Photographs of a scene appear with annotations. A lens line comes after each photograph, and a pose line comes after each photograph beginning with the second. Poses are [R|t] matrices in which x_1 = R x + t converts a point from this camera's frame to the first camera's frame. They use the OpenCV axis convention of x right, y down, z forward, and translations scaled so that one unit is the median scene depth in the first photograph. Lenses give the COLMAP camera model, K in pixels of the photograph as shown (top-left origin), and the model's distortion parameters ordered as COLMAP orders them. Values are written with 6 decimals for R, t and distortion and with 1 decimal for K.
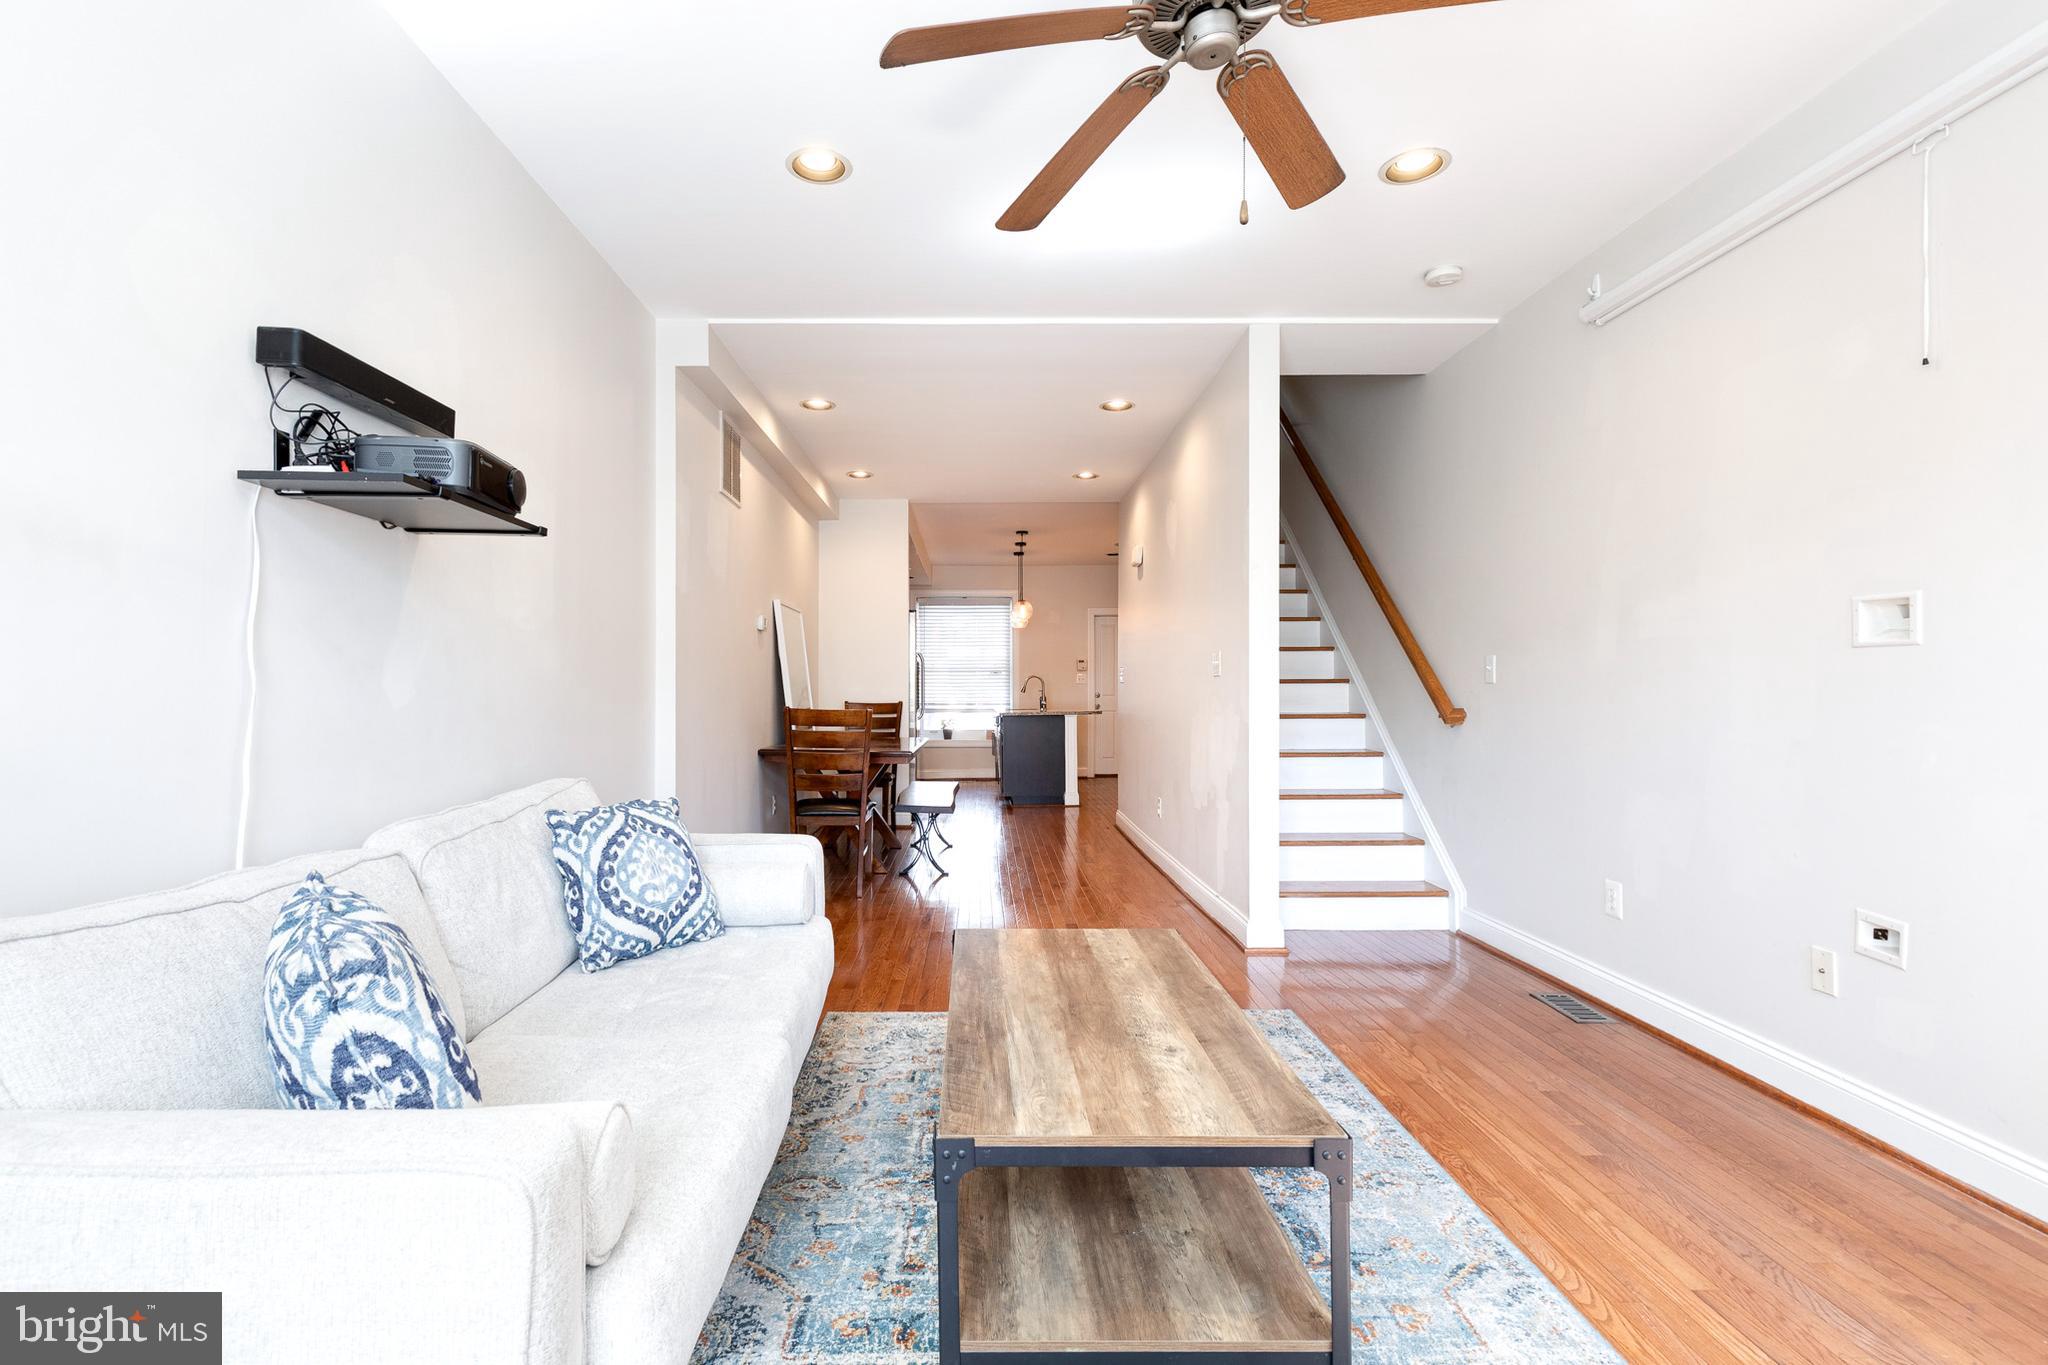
lens RADIAL K [[932.8, 0, 1012.8], [0, 932.8, 667.9], [0, 0, 1]] dist [0.010139, -0.001765]
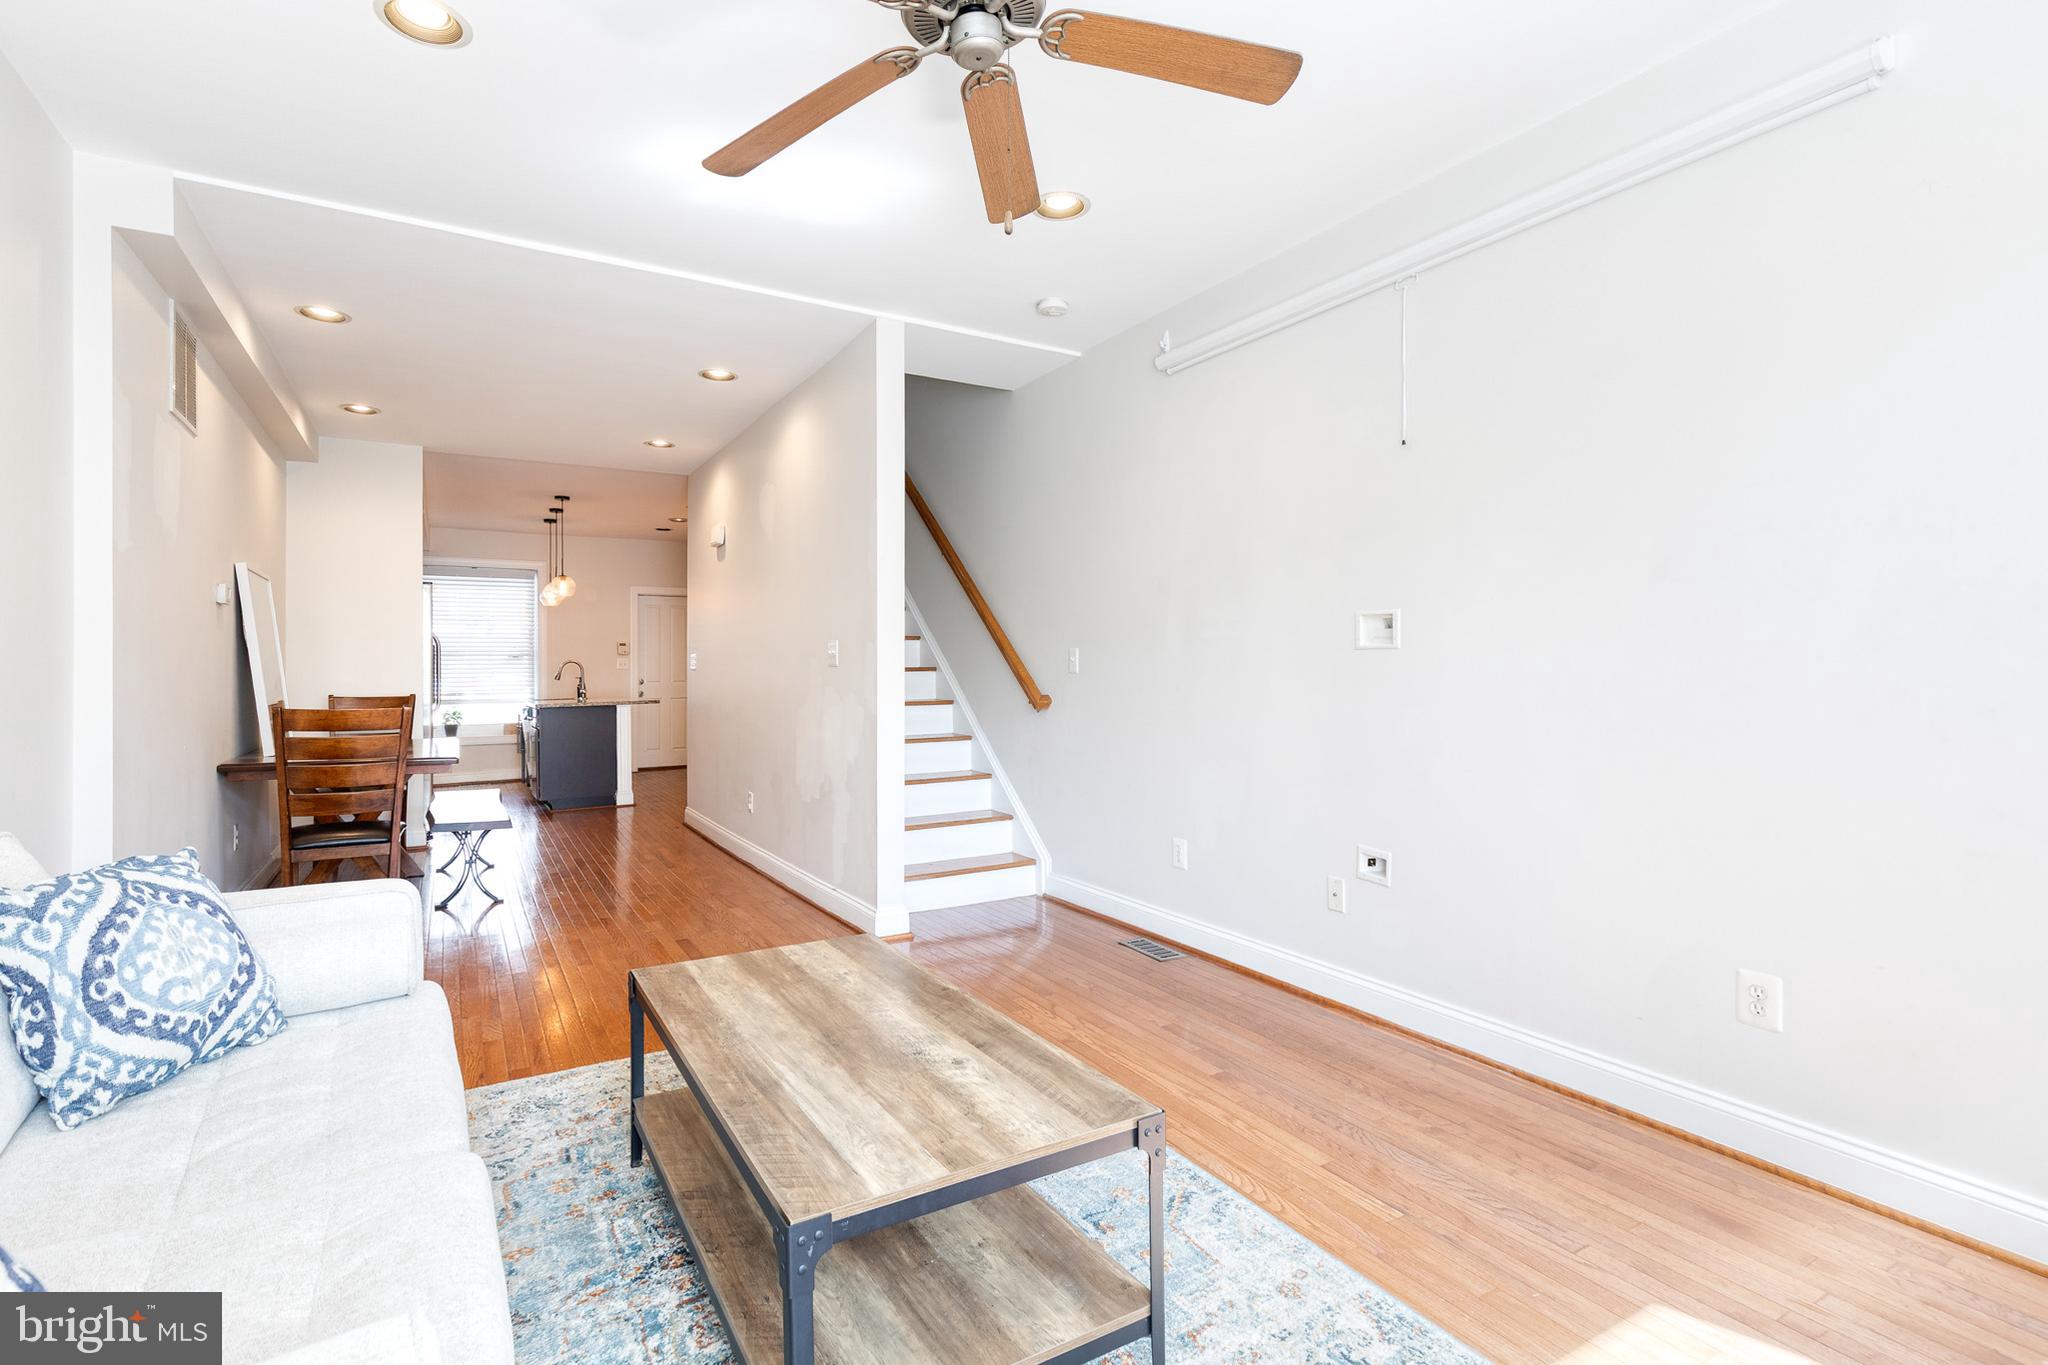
lens RADIAL K [[932.8, 0, 1018.5], [0, 932.8, 652.9], [0, 0, 1]] dist [0.010139, -0.001765]
pose [[0.870388, 0.006366, 0.492326, -0.189858], [-0.007934, 0.999968, 0.001095, -0.016082], [-0.492303, -0.004859, 0.870410, 0.086019]]
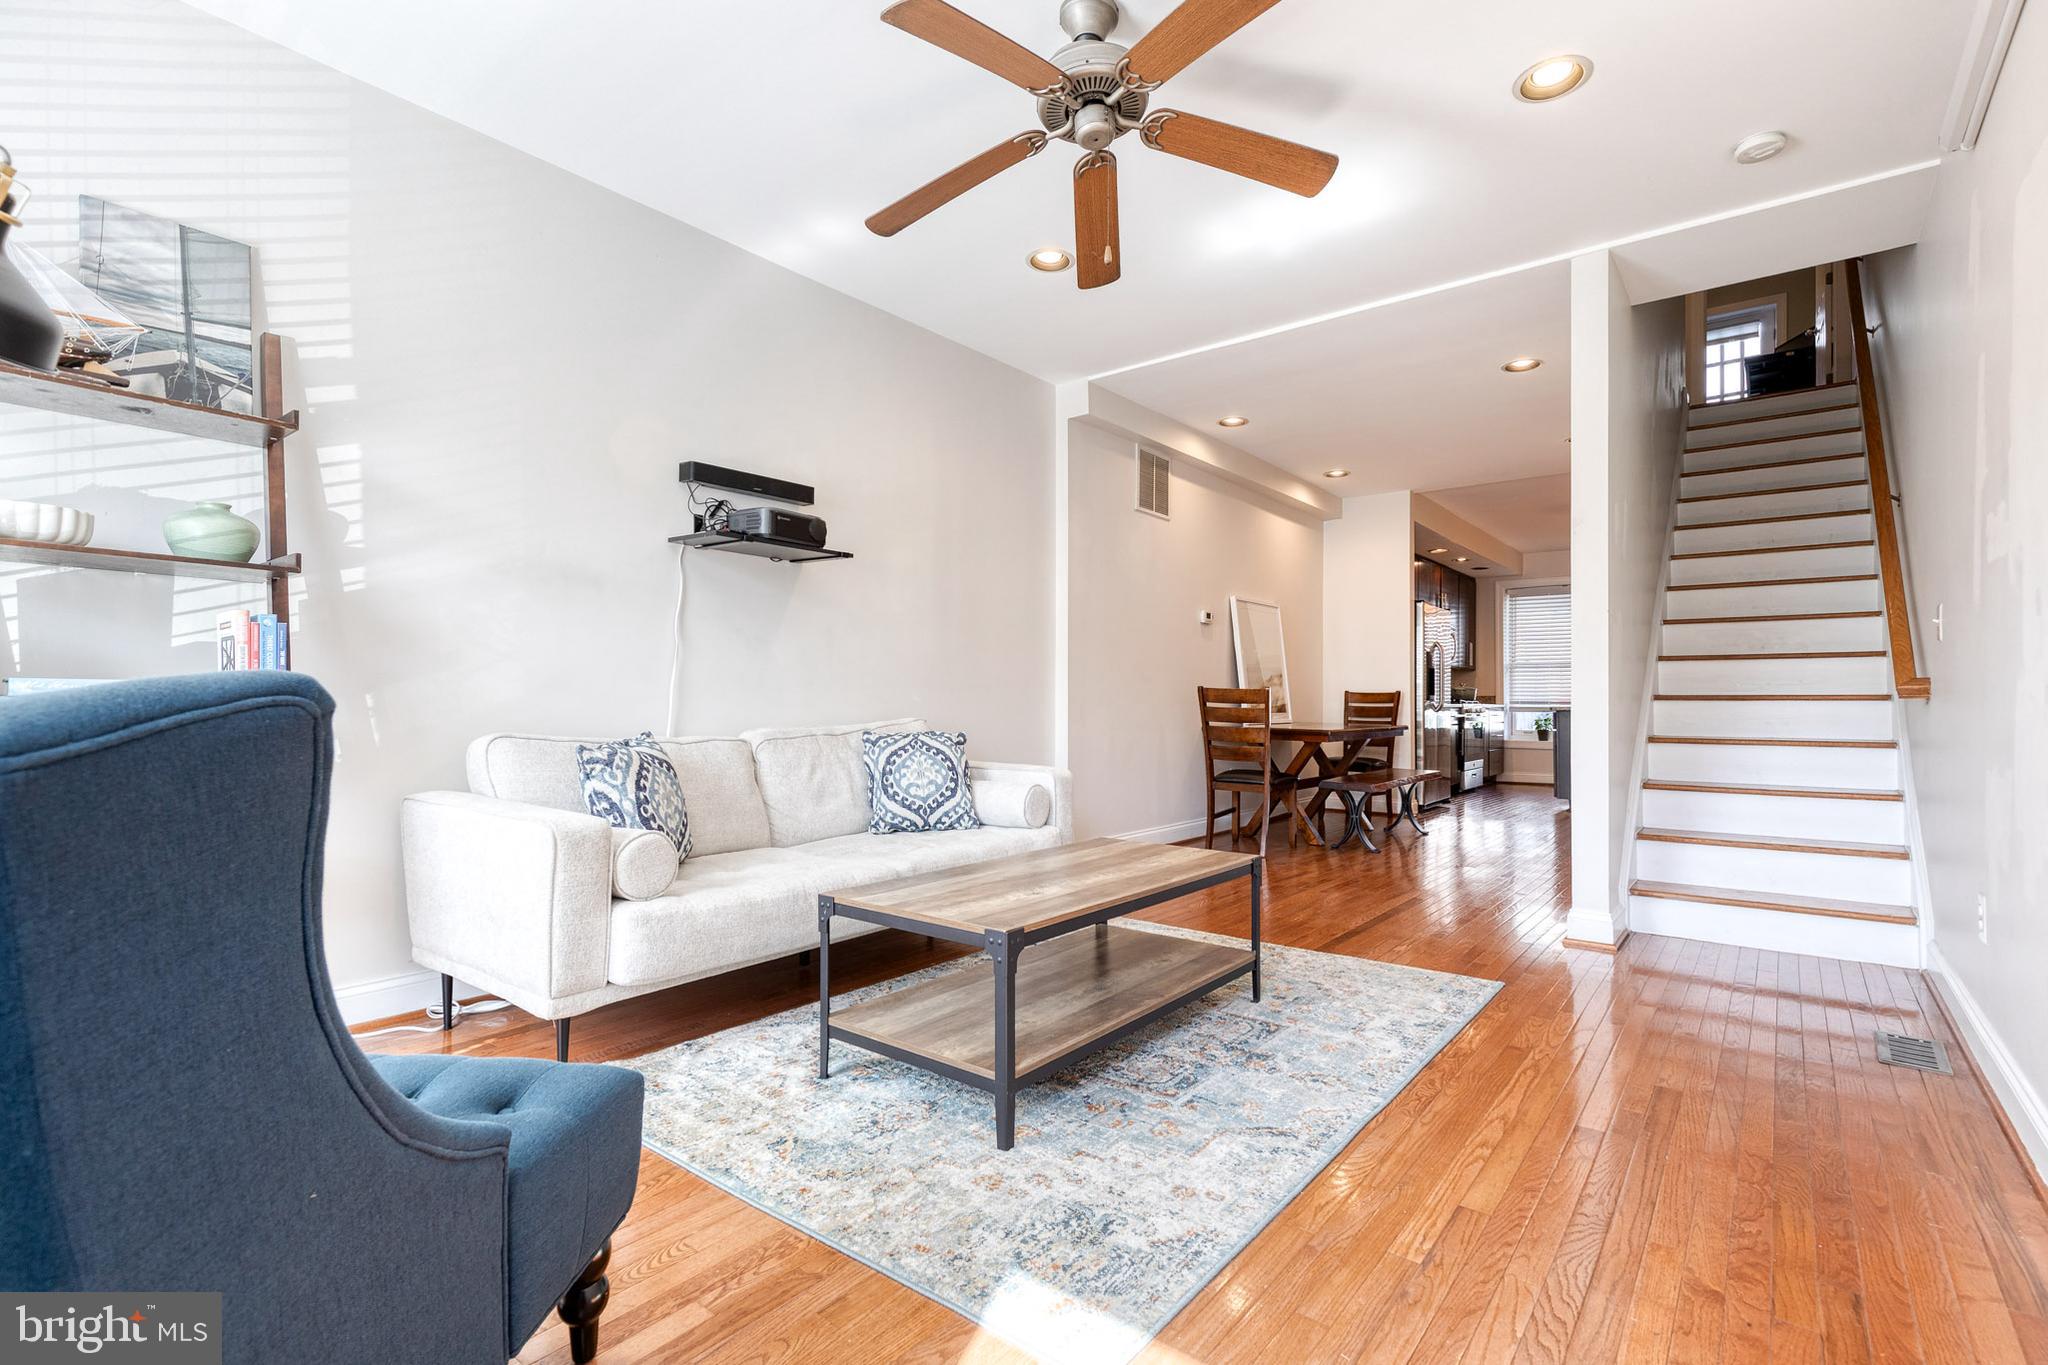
lens RADIAL K [[932.8, 0, 1094.2], [0, 932.8, 669.0], [0, 0, 1]] dist [0.010139, -0.001765]
pose [[0.797303, -0.020134, -0.603244, 0.748017], [0.013655, 0.999789, -0.015321, 0.075431], [0.603425, 0.003979, 0.797410, -0.018770]]
